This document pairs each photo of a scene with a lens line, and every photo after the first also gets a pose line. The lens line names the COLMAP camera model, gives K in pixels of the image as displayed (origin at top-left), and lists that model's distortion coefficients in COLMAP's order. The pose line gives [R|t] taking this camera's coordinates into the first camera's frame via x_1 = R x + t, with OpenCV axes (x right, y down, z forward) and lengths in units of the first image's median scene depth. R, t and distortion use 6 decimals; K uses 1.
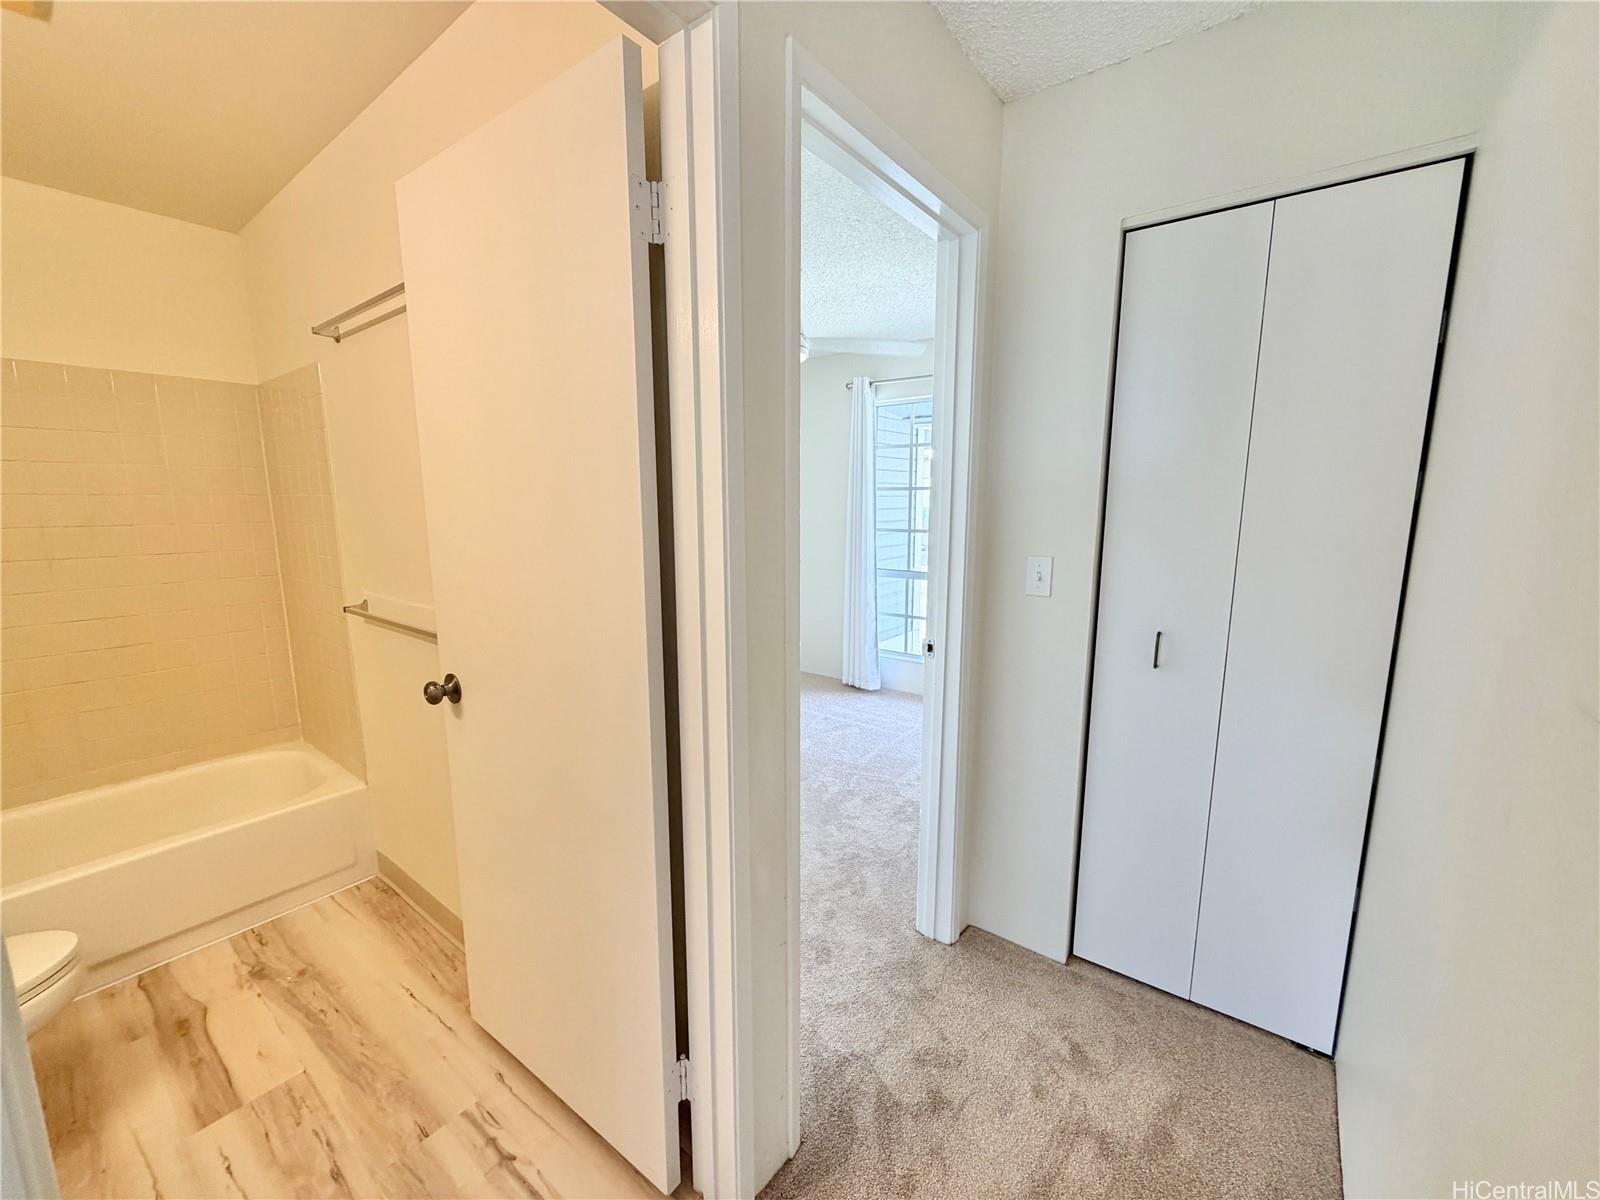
lens RADIAL K [[641.6, 0, 796.3], [0, 641.6, 597.5], [0, 0, 1]] dist [-0.002438, -0.000357]
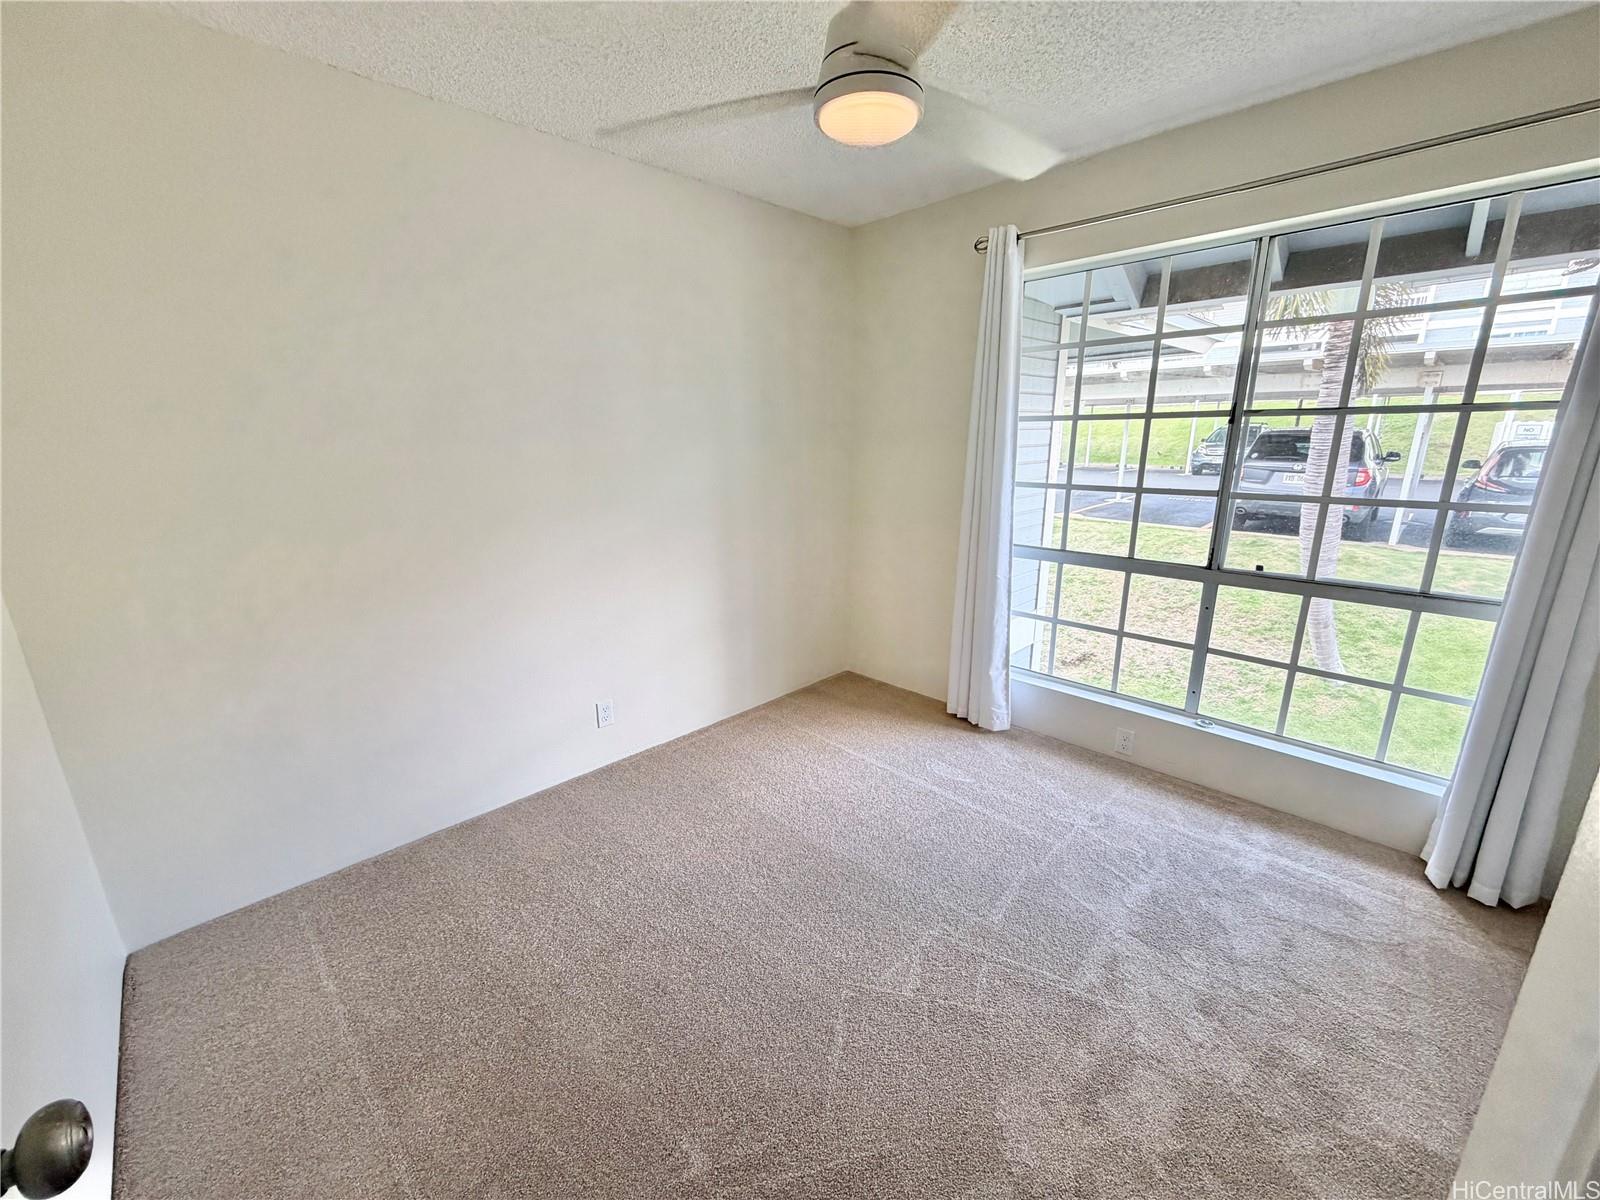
lens RADIAL K [[641.6, 0, 789.9], [0, 641.6, 593.3], [0, 0, 1]] dist [-0.002438, -0.000357]
pose [[0.989522, 0.026155, -0.141995, -0.000746], [-0.012826, 0.995491, 0.093989, -0.057356], [0.143813, -0.091182, 0.985395, 0.345747]]
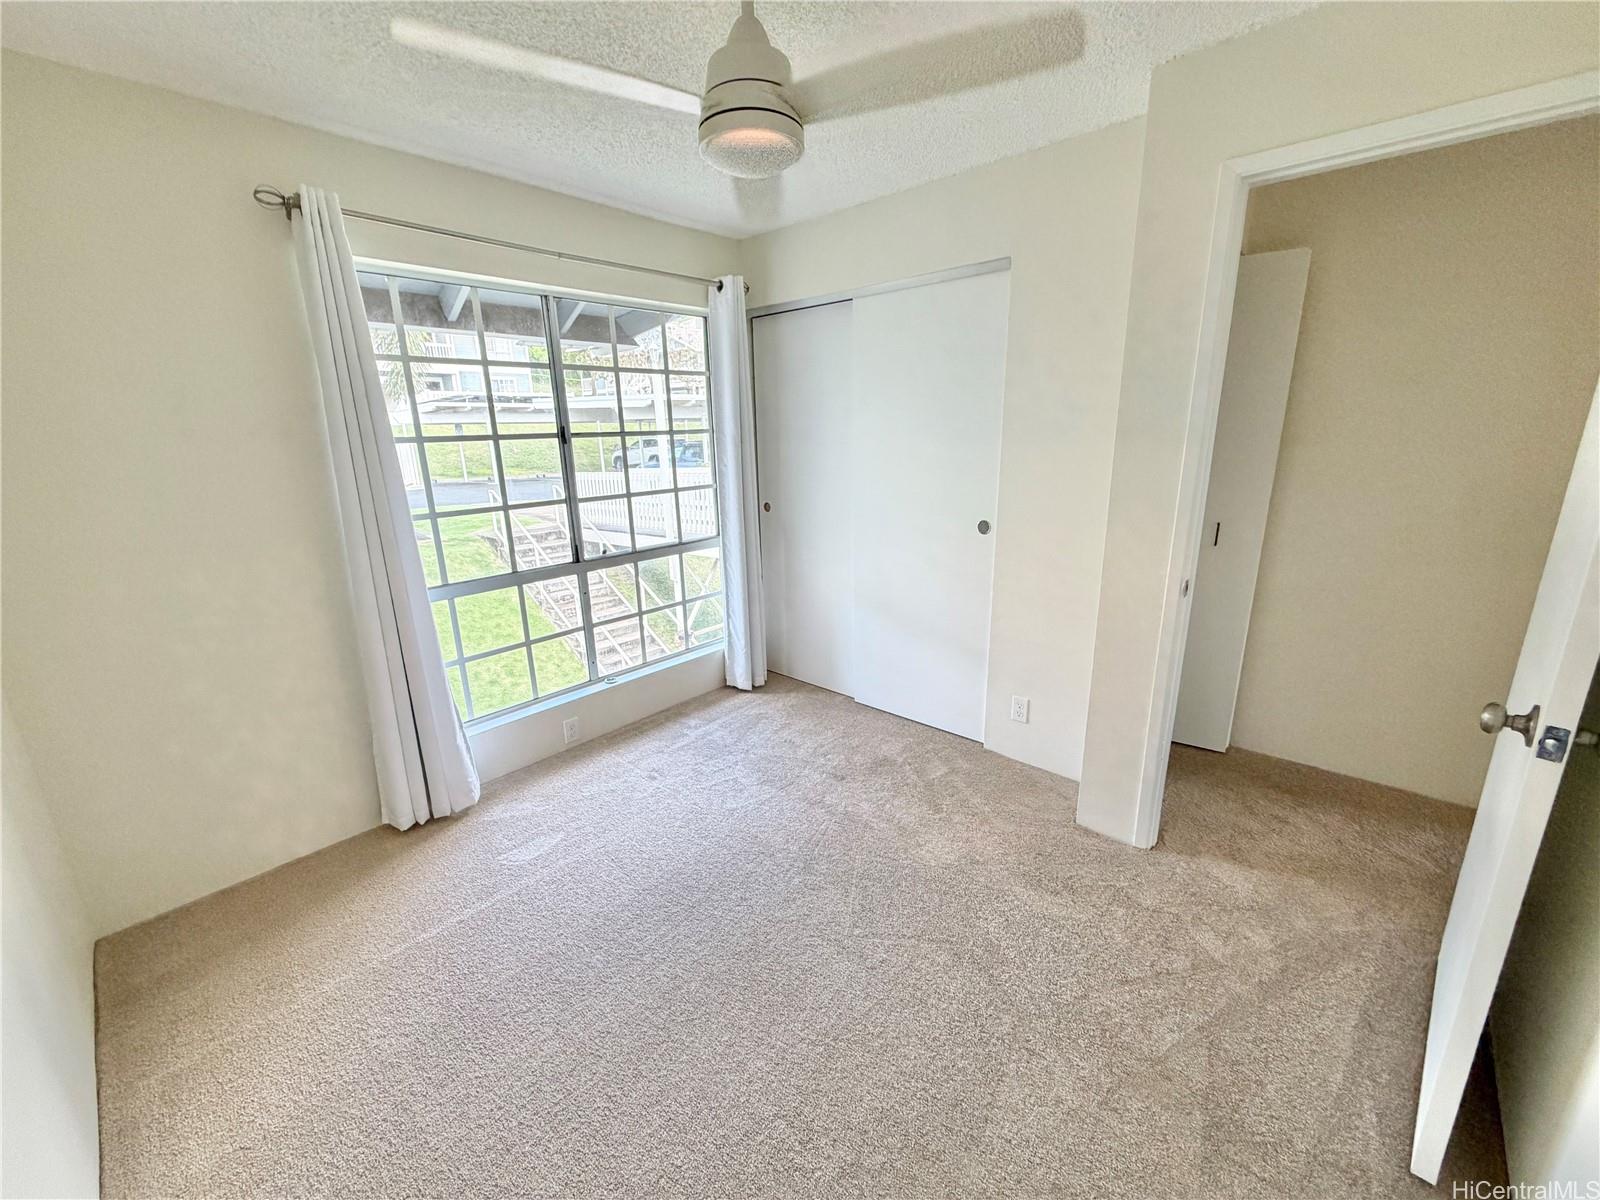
lens RADIAL K [[641.6, 0, 803.2], [0, 641.6, 596.9], [0, 0, 1]] dist [-0.002438, -0.000357]
pose [[0.083517, -0.245666, 0.965750, -0.373242], [0.190246, 0.955241, 0.226540, -0.104812], [-0.978178, 0.164810, 0.126516, 0.643742]]
